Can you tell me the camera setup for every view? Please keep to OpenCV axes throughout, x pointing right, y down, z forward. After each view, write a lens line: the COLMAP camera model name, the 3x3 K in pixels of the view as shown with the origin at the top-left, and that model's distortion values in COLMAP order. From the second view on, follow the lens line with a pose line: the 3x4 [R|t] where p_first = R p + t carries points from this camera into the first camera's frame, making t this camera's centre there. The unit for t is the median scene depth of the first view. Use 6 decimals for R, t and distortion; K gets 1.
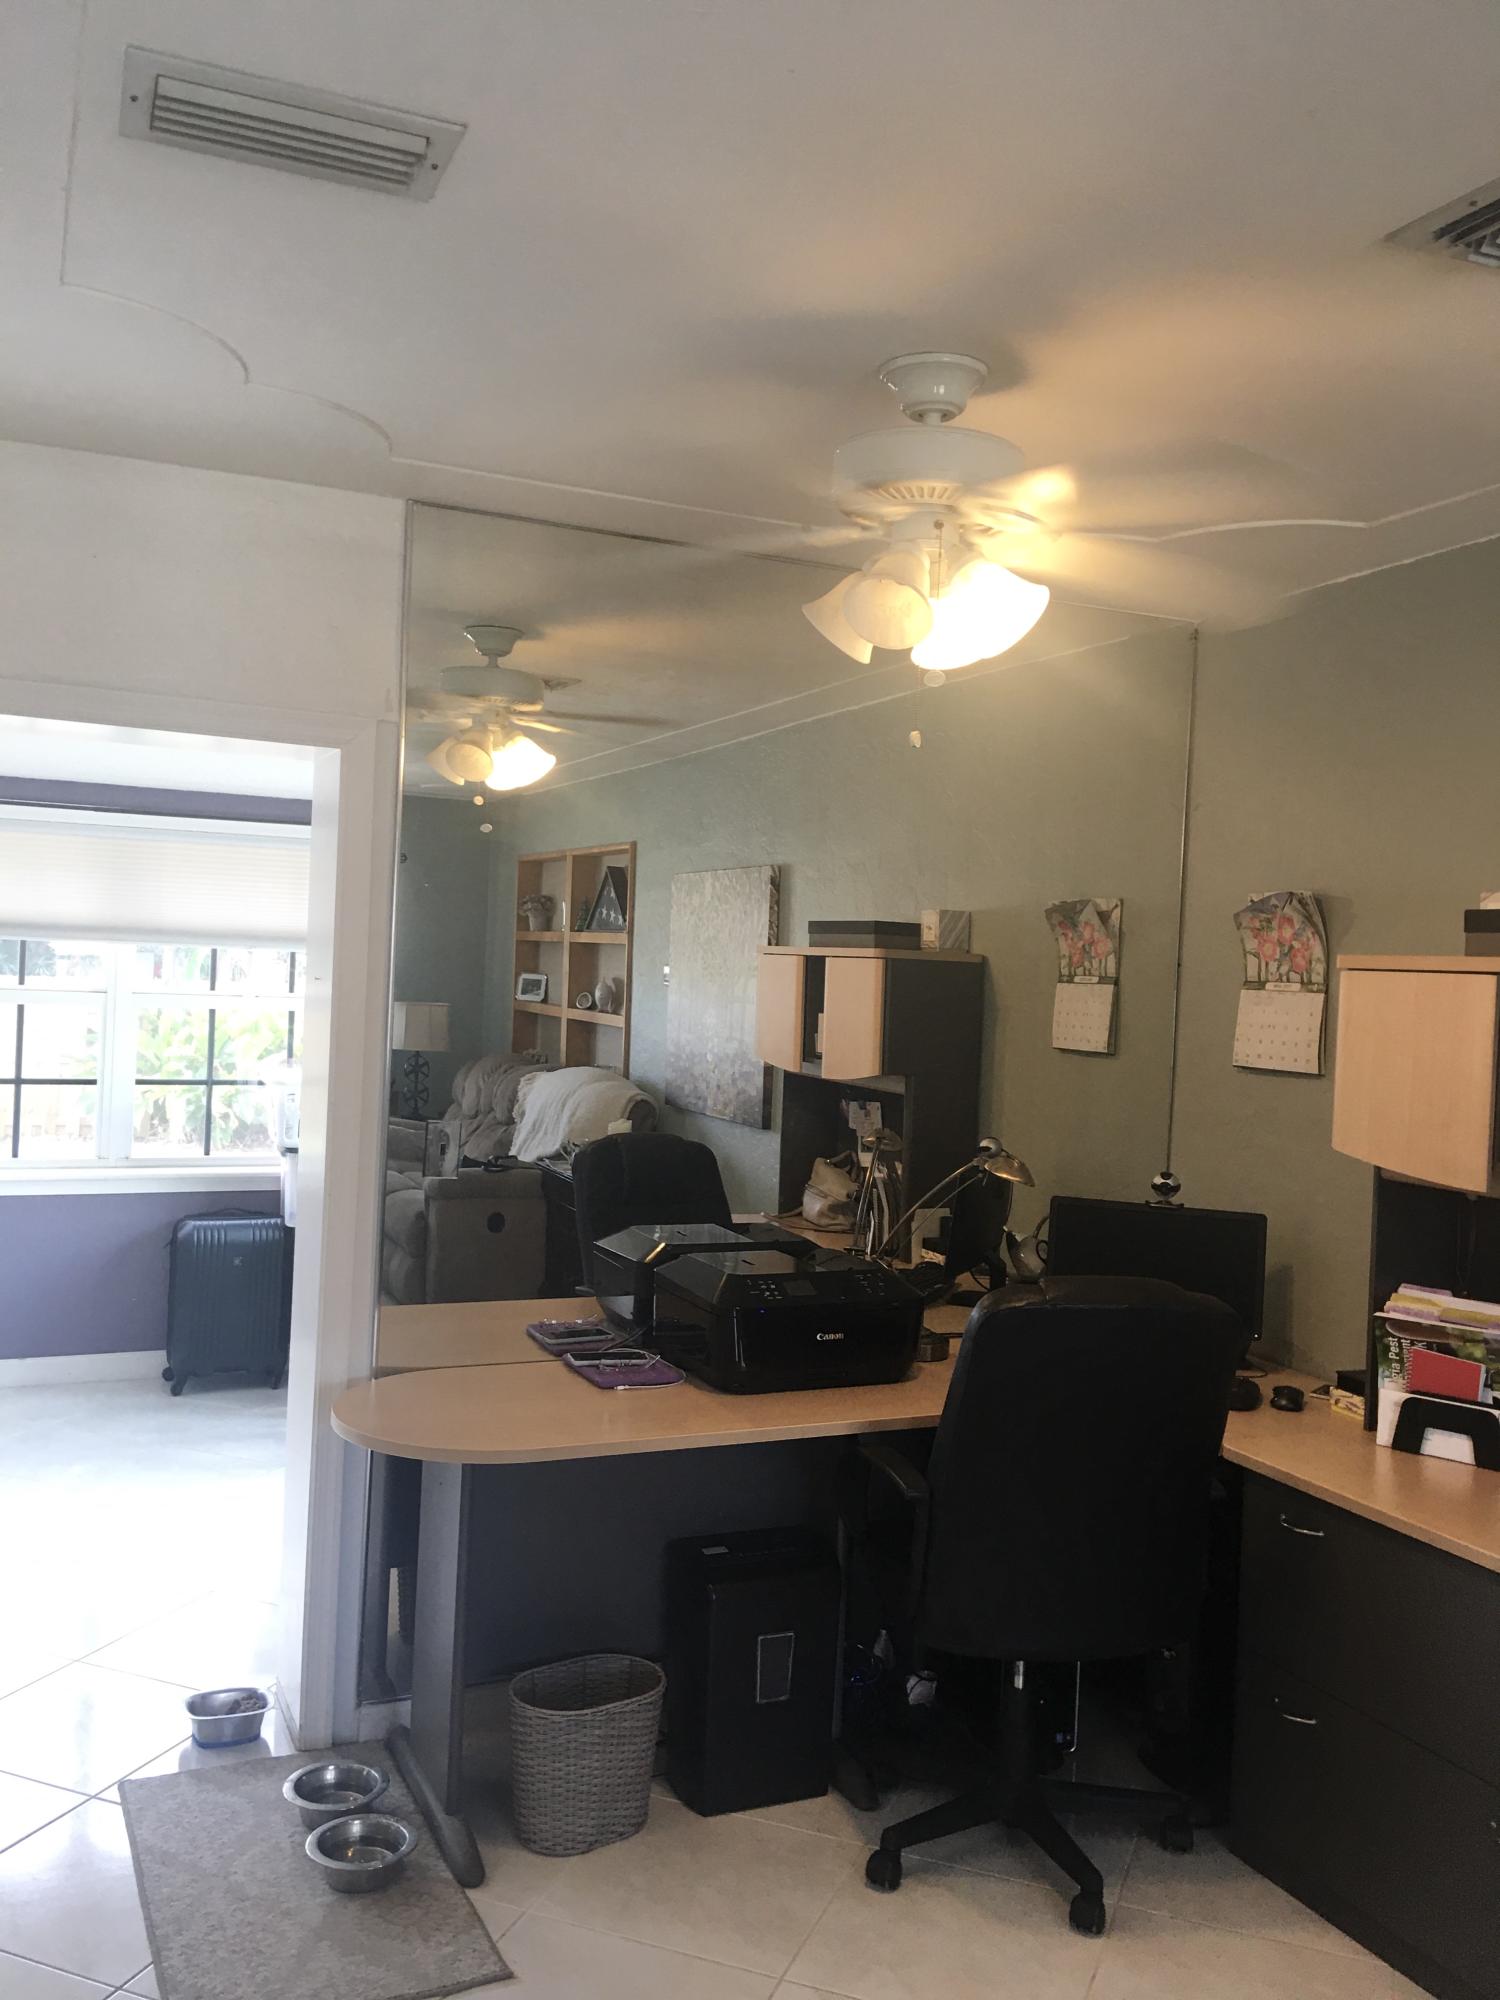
lens RADIAL K [[1693.6, 0, 751.7], [0, 1693.6, 1003.6], [0, 0, 1]] dist [0.068968, -0.071325]
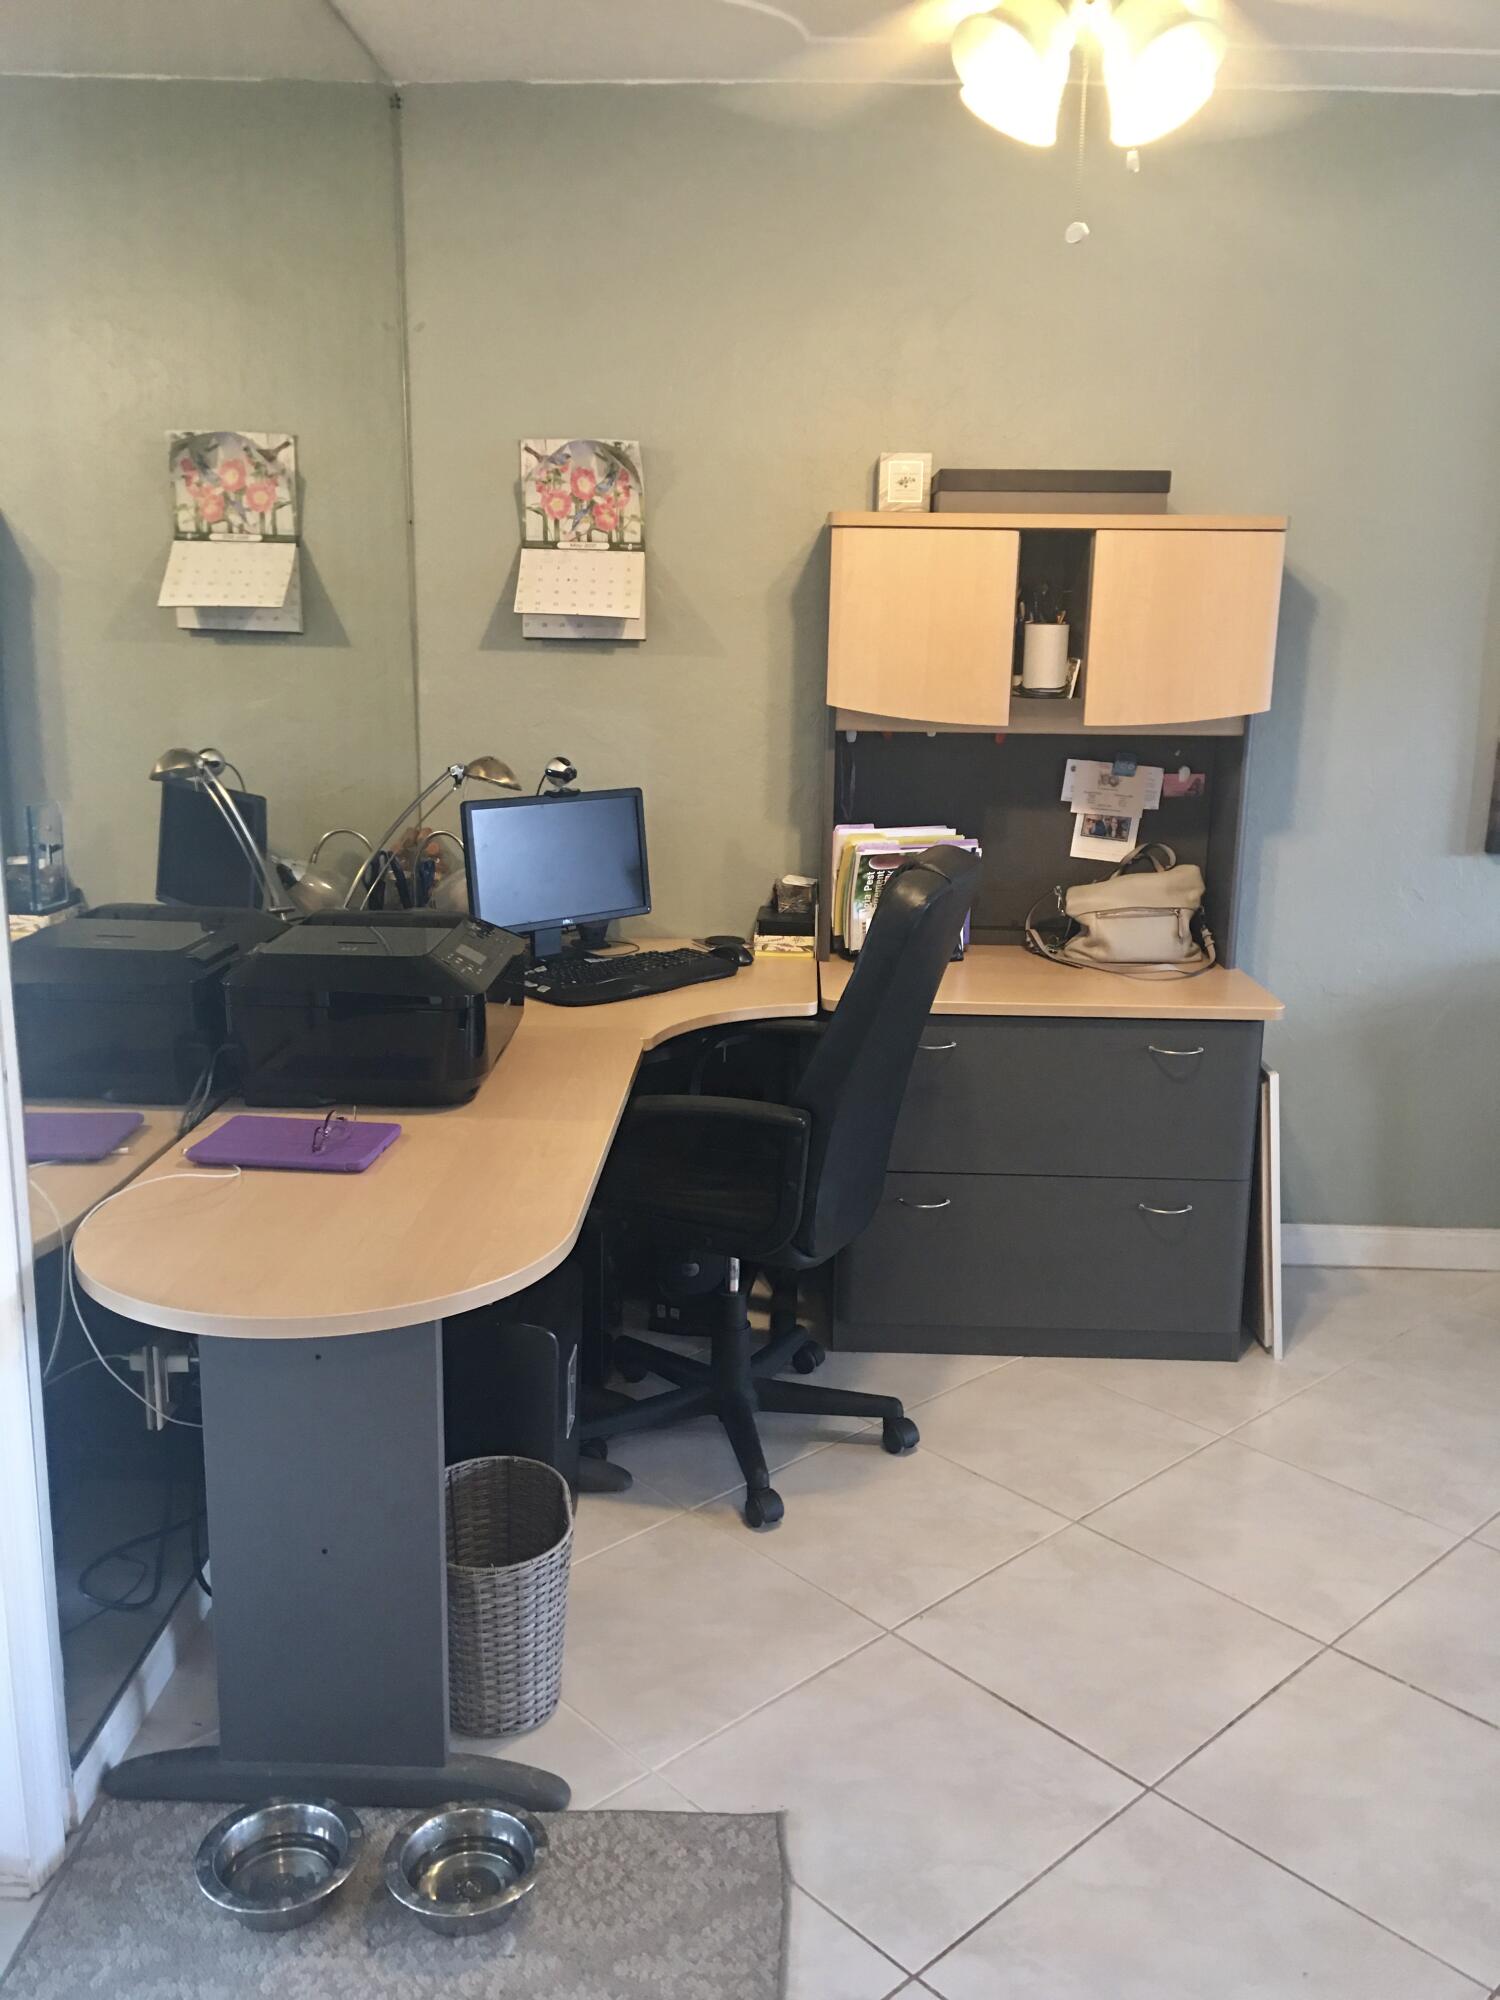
lens RADIAL K [[1693.6, 0, 752.0], [0, 1693.6, 999.8], [0, 0, 1]] dist [0.068968, -0.071325]
pose [[0.428512, -0.234133, 0.872674, -0.524718], [0.017091, 0.967770, 0.251255, -0.002372], [-0.903374, -0.092751, 0.418703, 0.490049]]
